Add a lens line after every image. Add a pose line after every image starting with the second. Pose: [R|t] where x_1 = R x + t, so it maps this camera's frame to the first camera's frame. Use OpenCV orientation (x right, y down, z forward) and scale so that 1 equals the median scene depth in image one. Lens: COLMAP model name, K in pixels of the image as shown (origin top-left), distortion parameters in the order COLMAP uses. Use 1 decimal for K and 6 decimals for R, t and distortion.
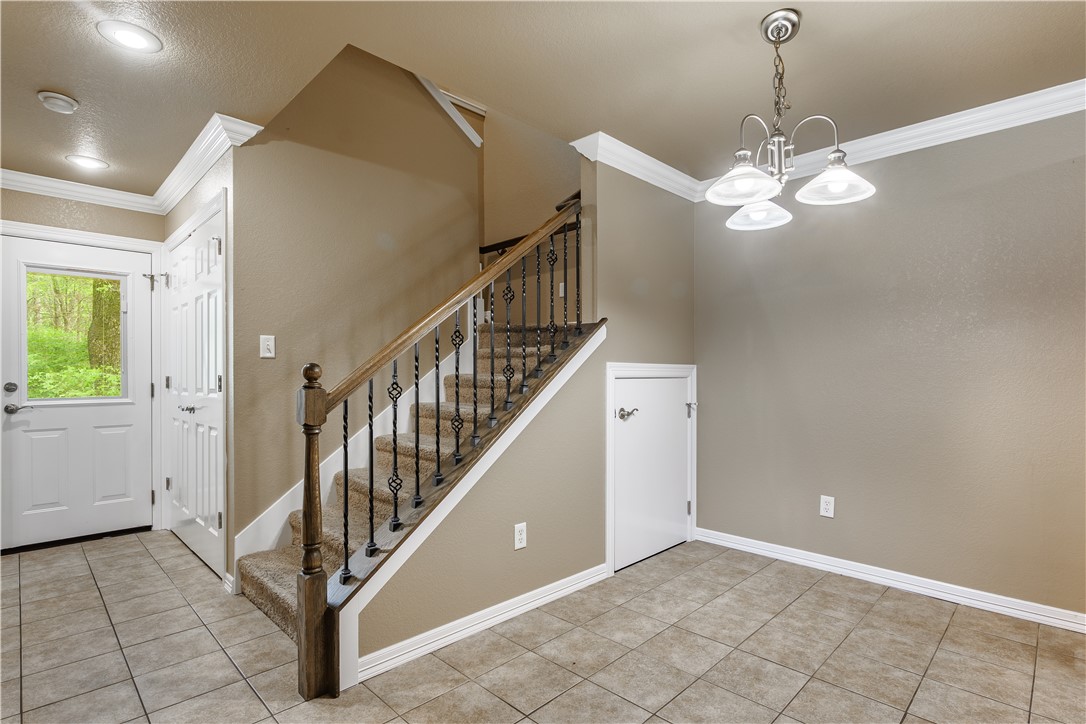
lens RADIAL K [[526.0, 0, 556.9], [0, 526.0, 379.3], [0, 0, 1]] dist [-0.002702, 0.000514]
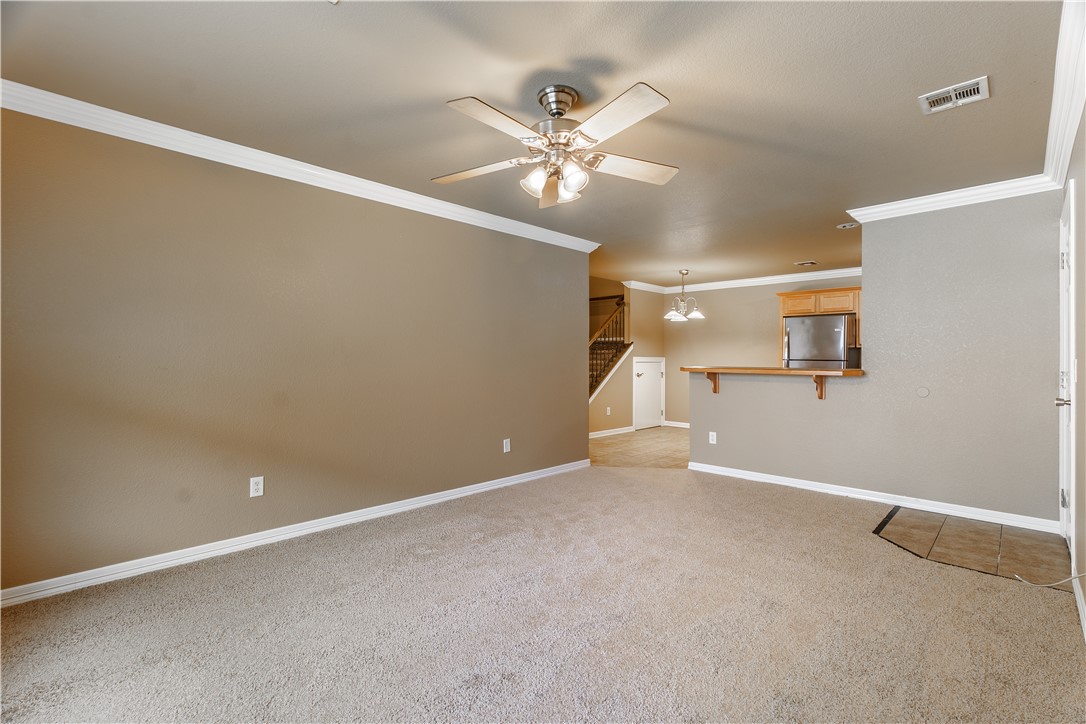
lens RADIAL K [[503.0, 0, 545.8], [0, 503.0, 365.1], [0, 0, 1]] dist [-0.011371, 0.002246]
pose [[0.999990, 0.000156, 0.004510, -0.431528], [-0.000156, 1.000000, 0.000057, 0.014630], [-0.004510, -0.000057, 0.999990, -1.910930]]
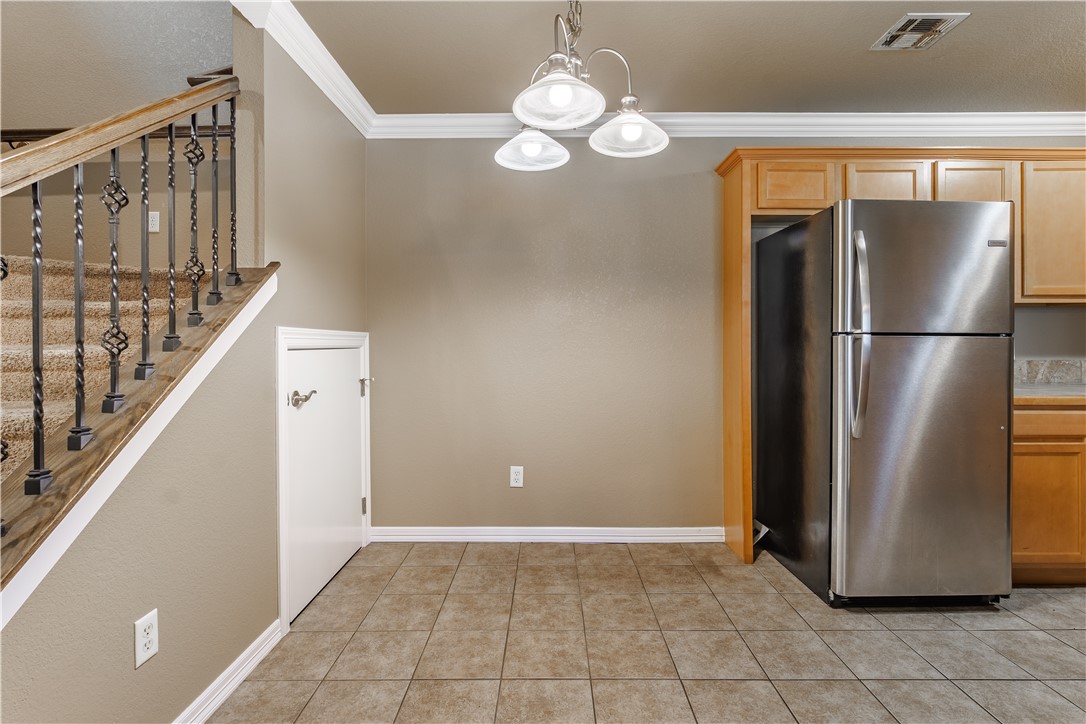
lens RADIAL K [[503.0, 0, 531.3], [0, 503.0, 343.5], [0, 0, 1]] dist [-0.011371, 0.002246]
pose [[0.732528, -0.004275, 0.680723, -0.119323], [0.014163, 0.999860, -0.008961, 0.000506], [-0.680589, 0.016205, 0.732486, 0.313005]]
